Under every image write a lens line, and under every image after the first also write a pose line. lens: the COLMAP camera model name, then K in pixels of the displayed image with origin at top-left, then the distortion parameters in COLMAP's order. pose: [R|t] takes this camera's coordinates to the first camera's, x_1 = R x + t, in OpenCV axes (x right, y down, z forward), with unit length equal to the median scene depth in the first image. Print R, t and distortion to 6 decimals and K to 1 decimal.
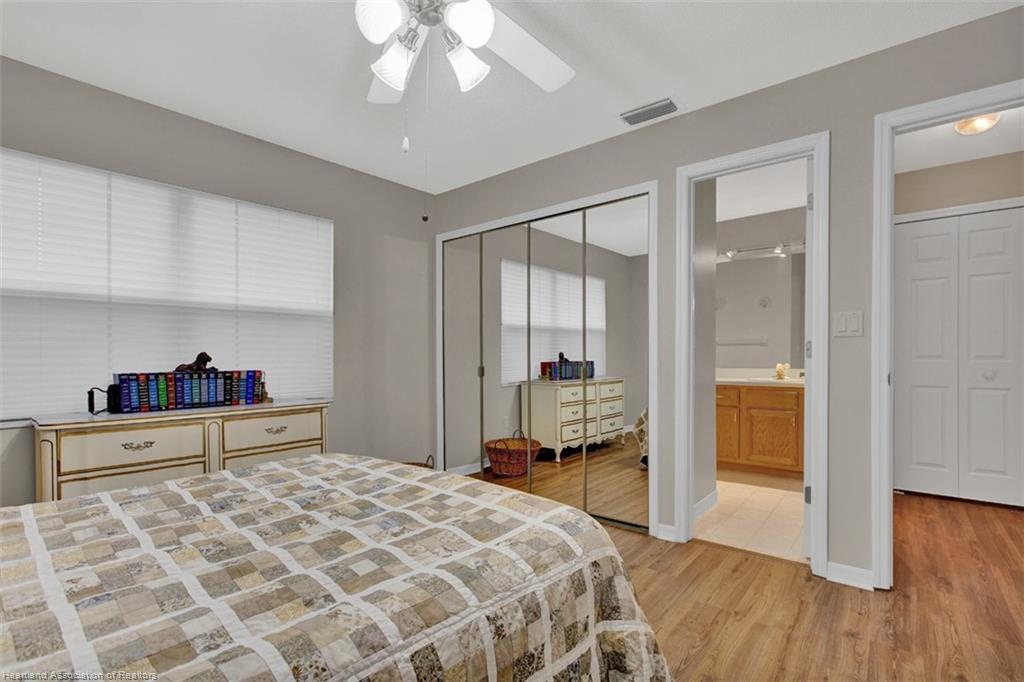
lens RADIAL K [[483.0, 0, 511.4], [0, 483.0, 356.1], [0, 0, 1]] dist [-0.002400, 0.000034]
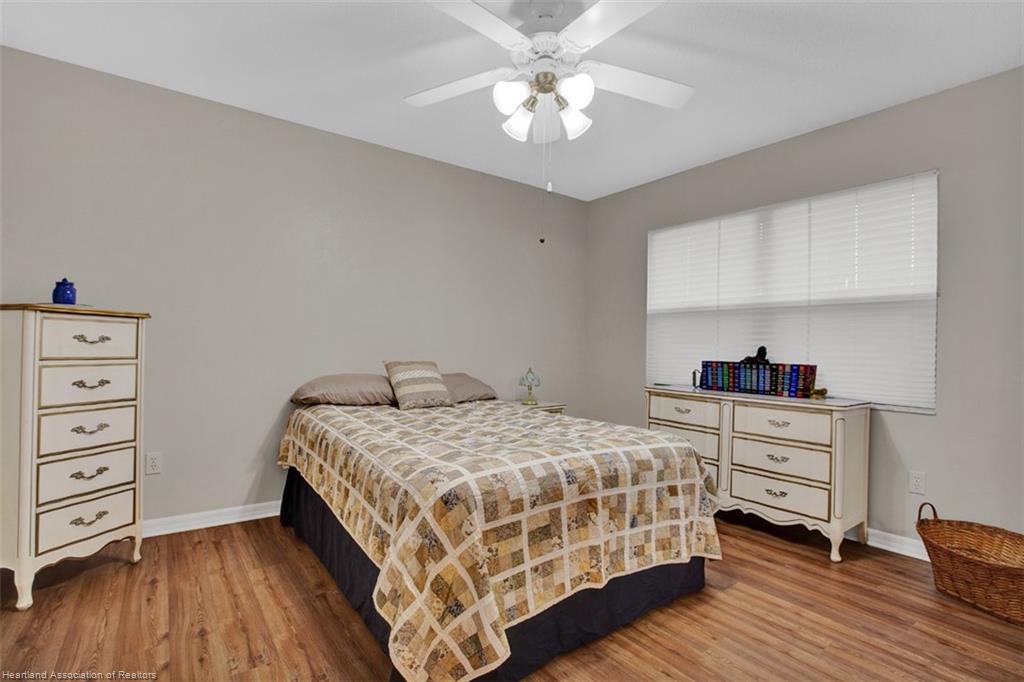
lens RADIAL K [[466.6, 0, 515.8], [0, 466.6, 347.7], [0, 0, 1]] dist [-0.024119, 0.000796]
pose [[-0.208670, 0.003714, -0.977979, 0.570956], [-0.018340, 0.999802, 0.007710, -0.002392], [0.977814, 0.019545, -0.208561, 0.666422]]
